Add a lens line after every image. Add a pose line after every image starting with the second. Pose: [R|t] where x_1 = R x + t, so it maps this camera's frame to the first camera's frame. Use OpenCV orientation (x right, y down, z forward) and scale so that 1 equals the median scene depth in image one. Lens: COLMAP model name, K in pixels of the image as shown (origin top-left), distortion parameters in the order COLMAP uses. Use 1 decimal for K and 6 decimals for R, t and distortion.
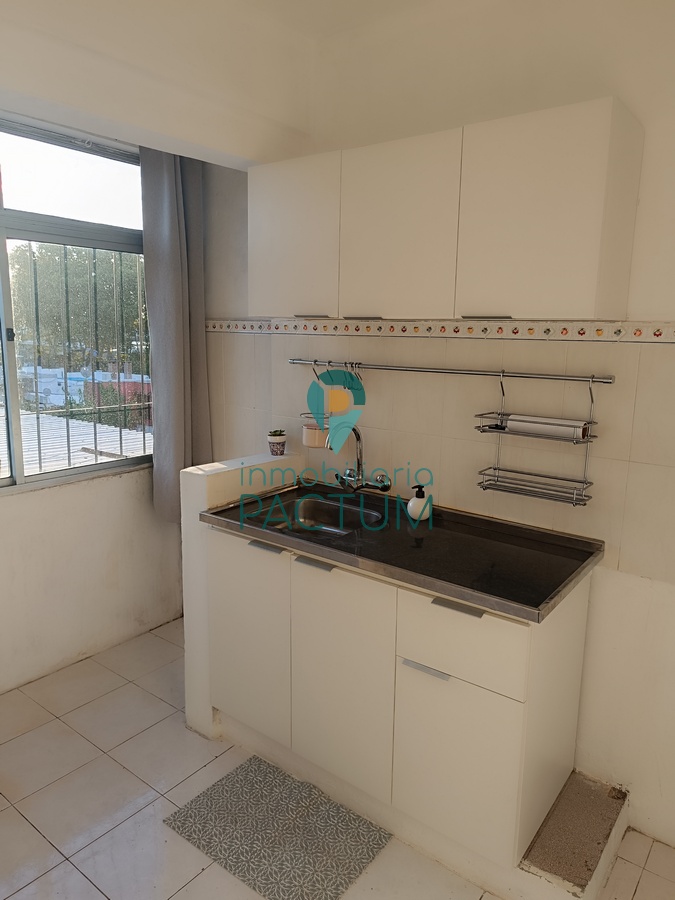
lens RADIAL K [[626.3, 0, 335.1], [0, 626.3, 452.1], [0, 0, 1]] dist [0.011451, -0.015119]
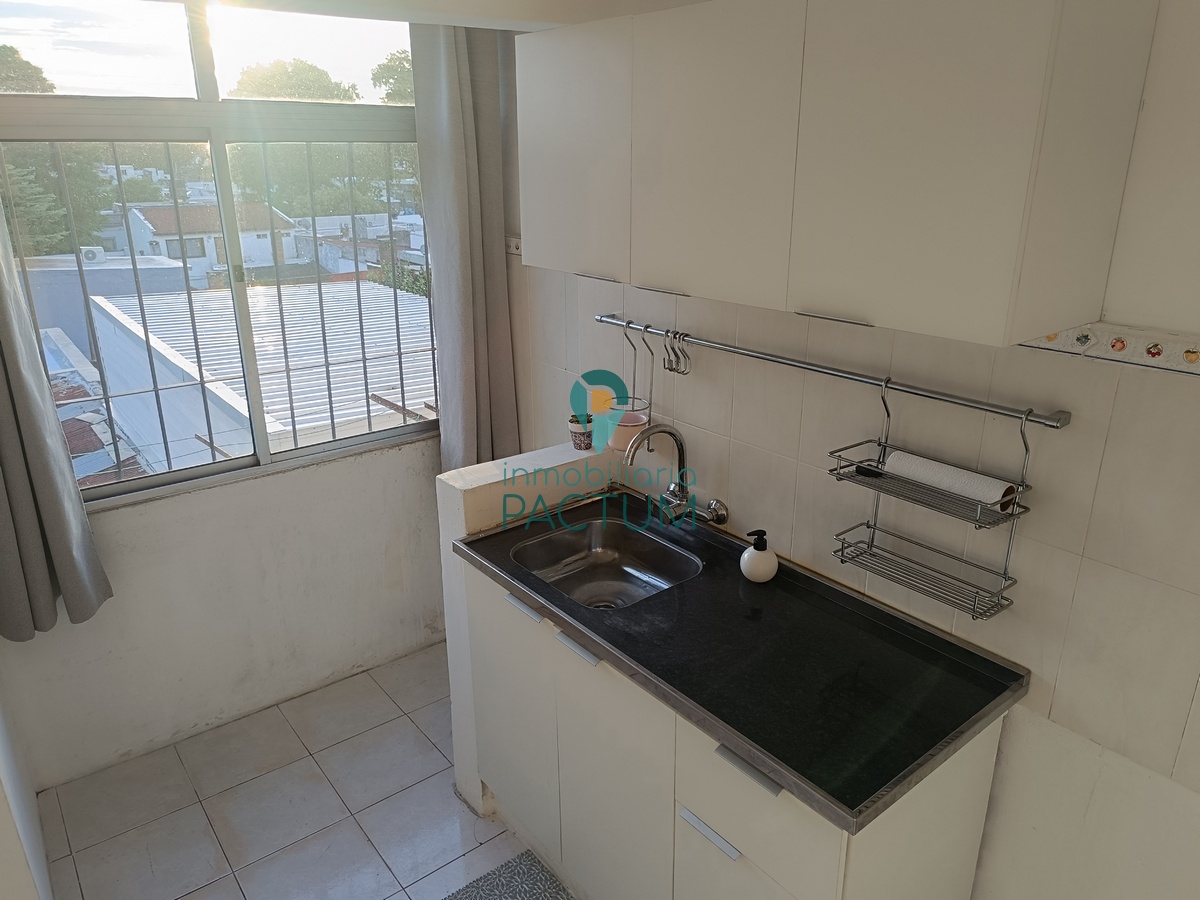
lens RADIAL K [[835.0, 0, 608.8], [0, 835.0, 440.8], [0, 0, 1]] dist [0.011451, -0.015119]
pose [[0.968556, 0.061568, -0.241057, 0.180771], [-0.023778, 0.987369, 0.156642, -0.168933], [0.247656, -0.145984, 0.957786, 0.125605]]
